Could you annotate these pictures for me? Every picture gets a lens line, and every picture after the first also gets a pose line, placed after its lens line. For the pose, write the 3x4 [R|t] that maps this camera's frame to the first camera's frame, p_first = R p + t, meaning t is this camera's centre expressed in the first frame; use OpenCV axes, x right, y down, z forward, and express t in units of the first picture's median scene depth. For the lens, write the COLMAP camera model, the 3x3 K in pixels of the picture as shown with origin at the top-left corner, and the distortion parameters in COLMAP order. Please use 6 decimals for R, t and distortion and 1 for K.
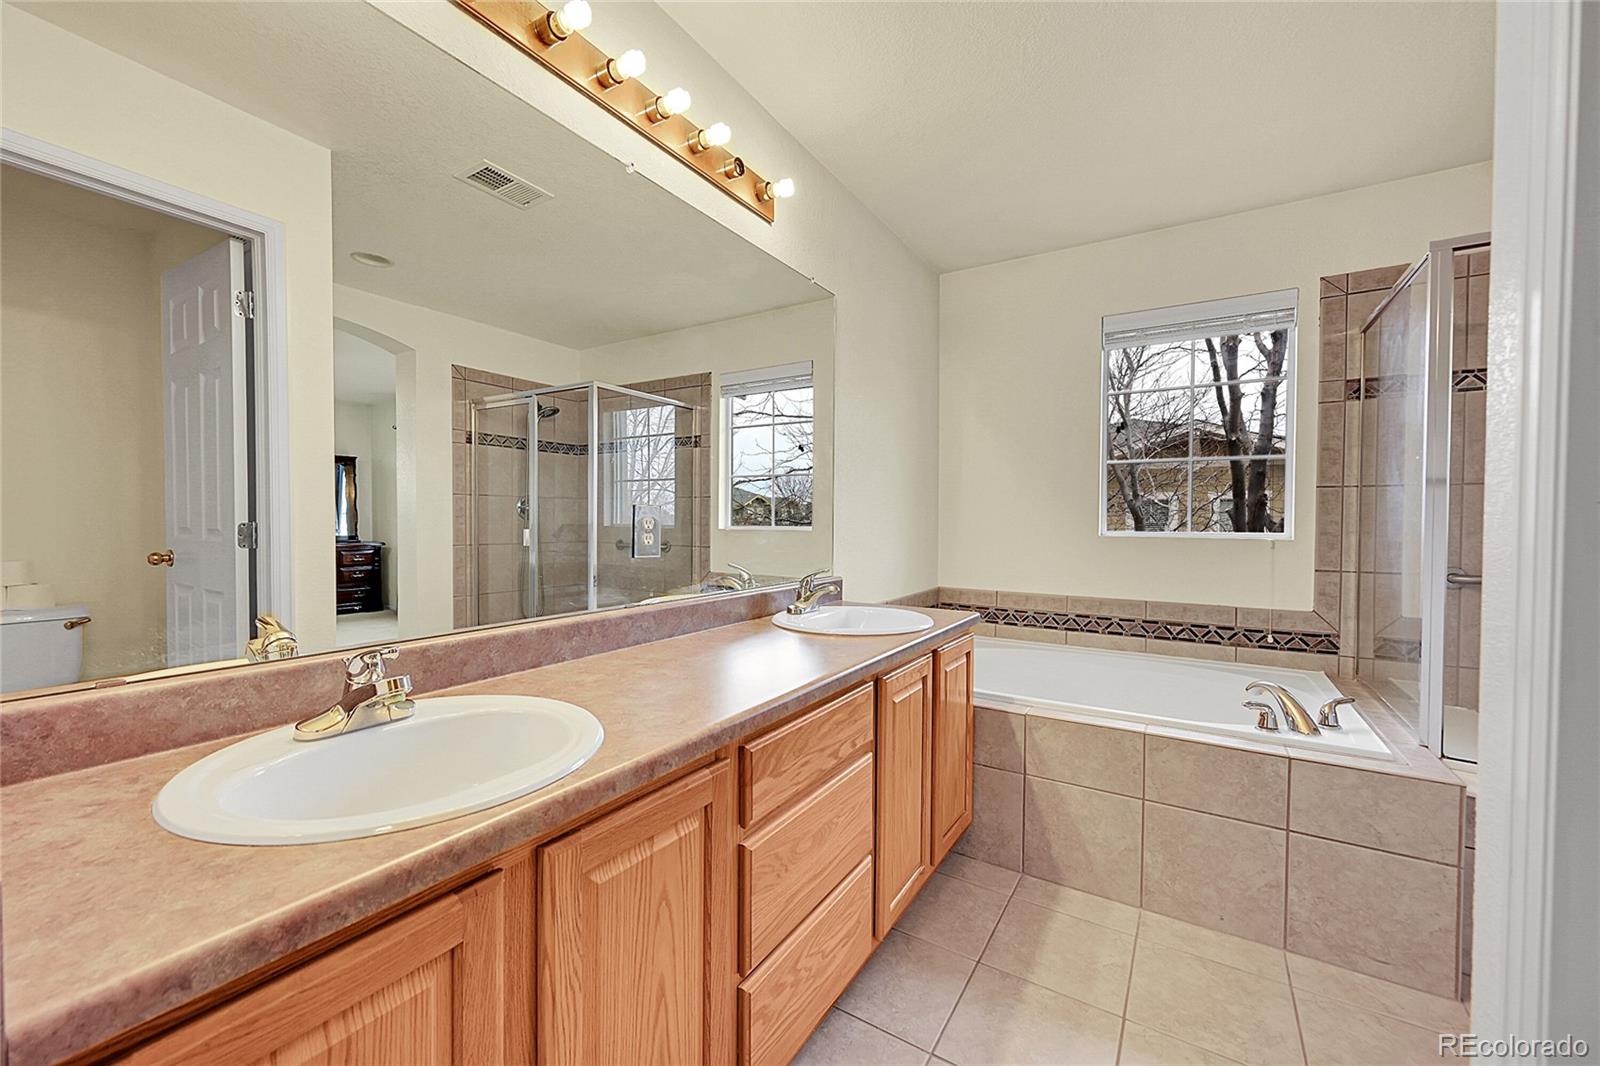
lens RADIAL K [[632.5, 0, 802.8], [0, 632.5, 532.7], [0, 0, 1]] dist [-0.003562, 0.000093]
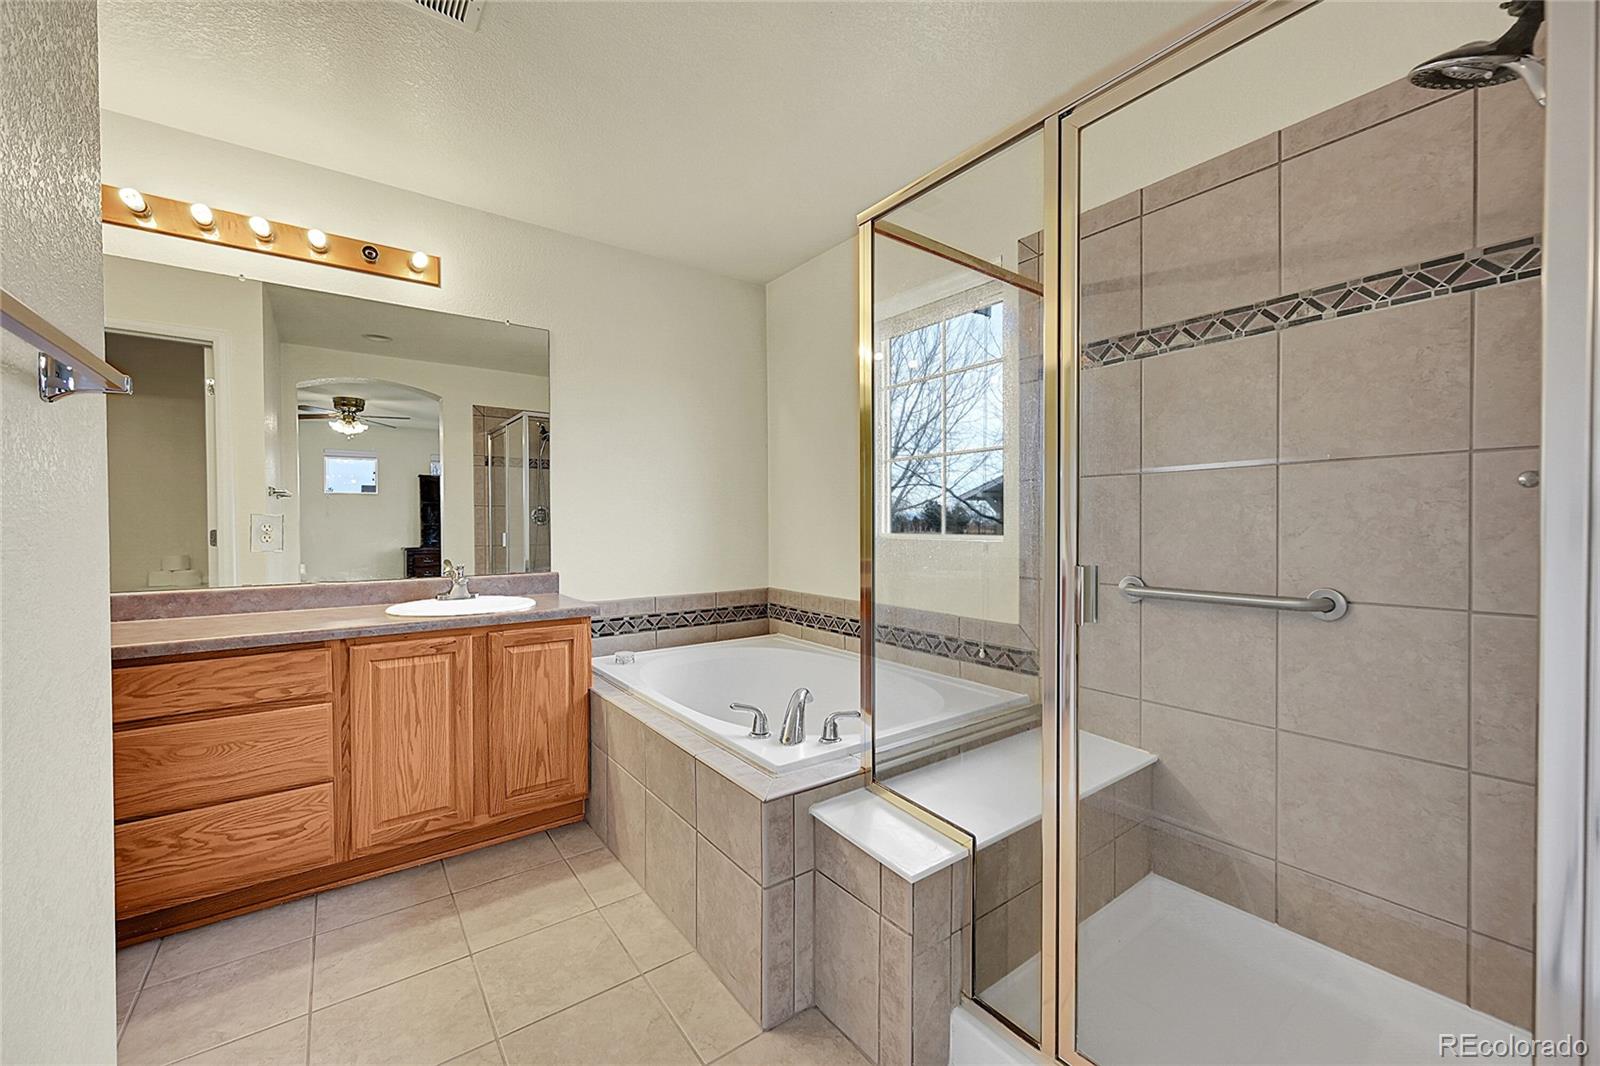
lens RADIAL K [[632.5, 0, 807.5], [0, 632.5, 530.3], [0, 0, 1]] dist [-0.003562, 0.000093]
pose [[0.930992, -0.004504, -0.365012, 0.866845], [0.000579, 0.999941, -0.010862, 0.004585], [0.365040, 0.009901, 0.930939, 0.083983]]
